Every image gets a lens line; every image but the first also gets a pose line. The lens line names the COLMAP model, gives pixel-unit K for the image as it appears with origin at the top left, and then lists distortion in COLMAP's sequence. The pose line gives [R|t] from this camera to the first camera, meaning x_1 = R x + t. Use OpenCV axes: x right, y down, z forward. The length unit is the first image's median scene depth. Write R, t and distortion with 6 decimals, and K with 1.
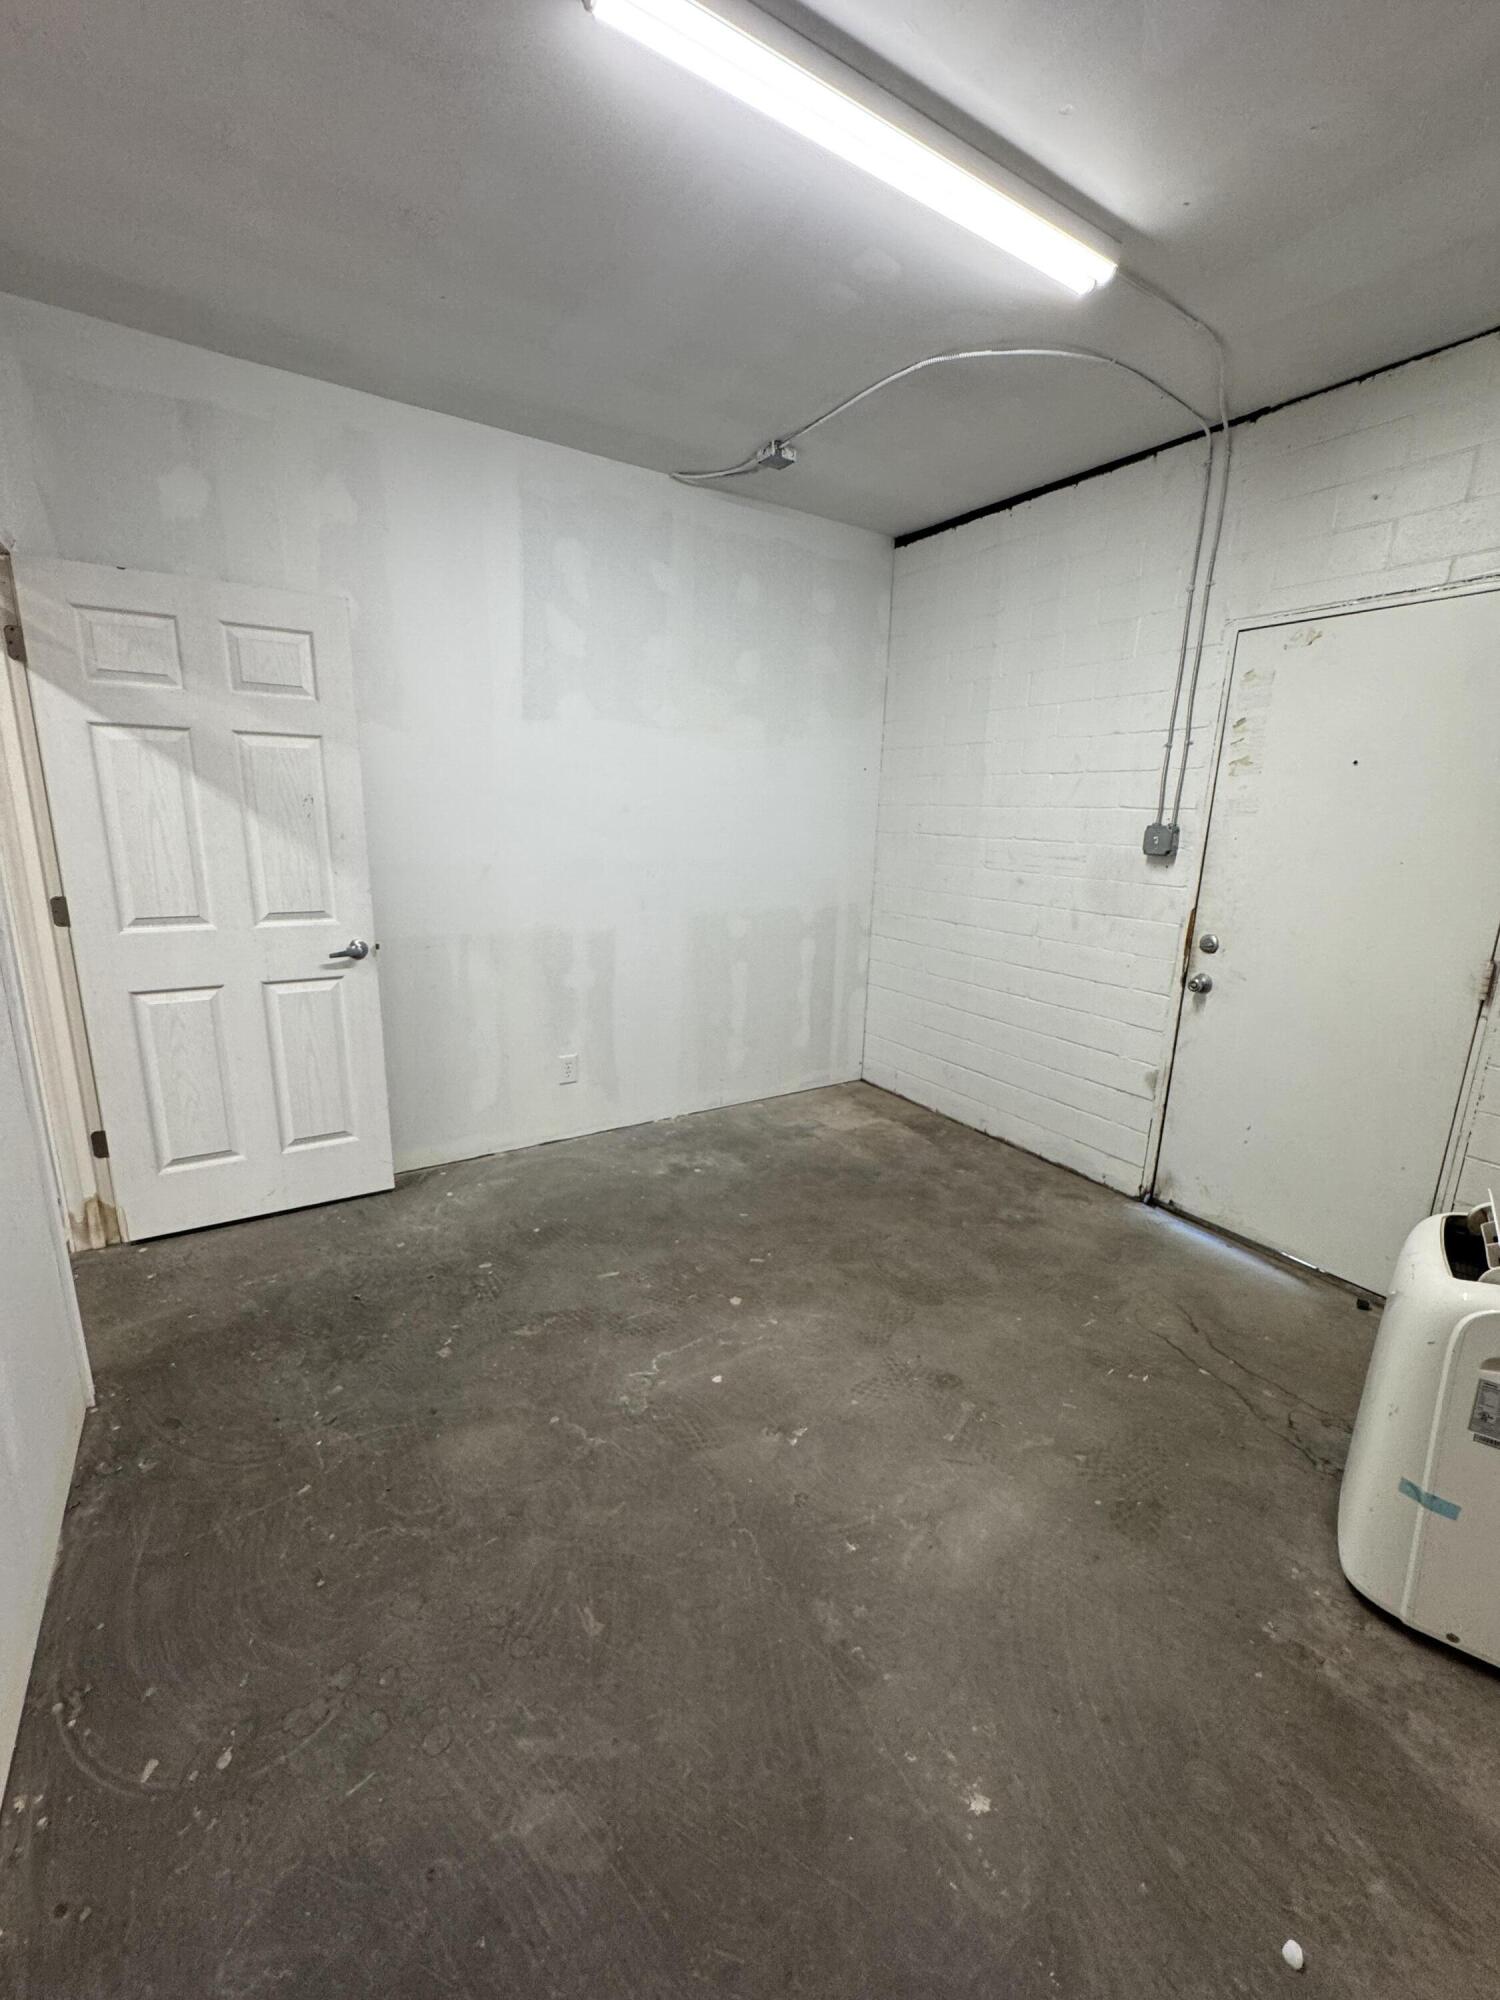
lens RADIAL K [[798.0, 0, 750.0], [0, 798.0, 1000.0], [0, 0, 1]] dist [-0.002805, 0.000191]
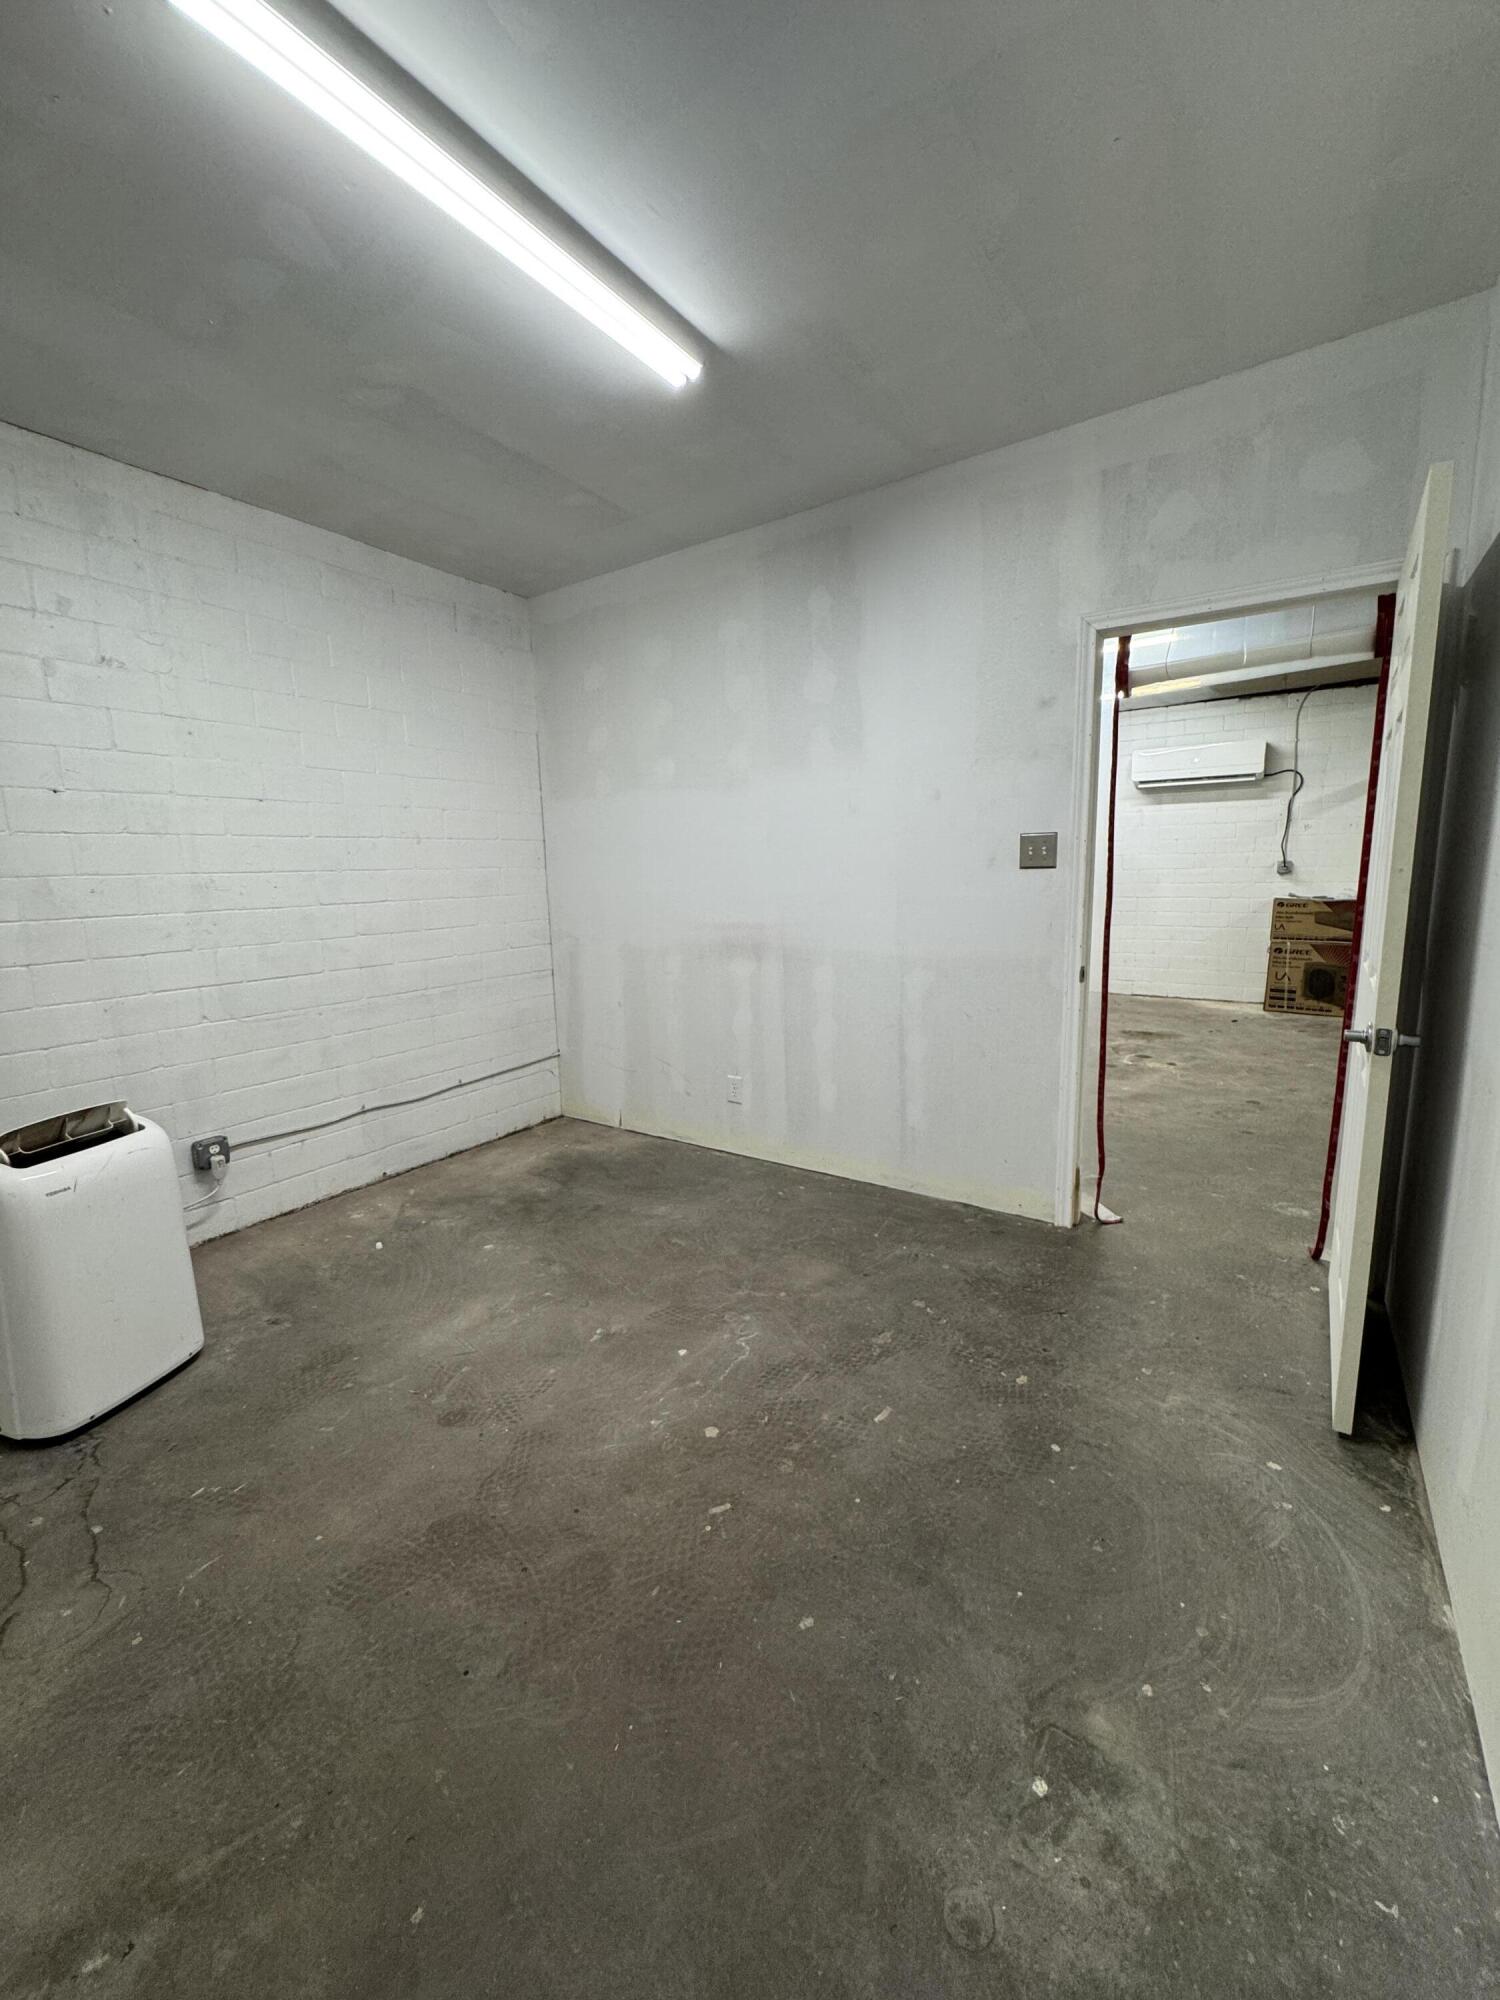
lens RADIAL K [[798.0, 0, 750.0], [0, 798.0, 1000.0], [0, 0, 1]] dist [-0.002805, 0.000191]
pose [[-0.916690, 0.059547, -0.395137, 0.251851], [-0.094811, 0.928187, 0.359832, -0.333995], [0.388188, 0.367318, -0.845215, 1.639204]]
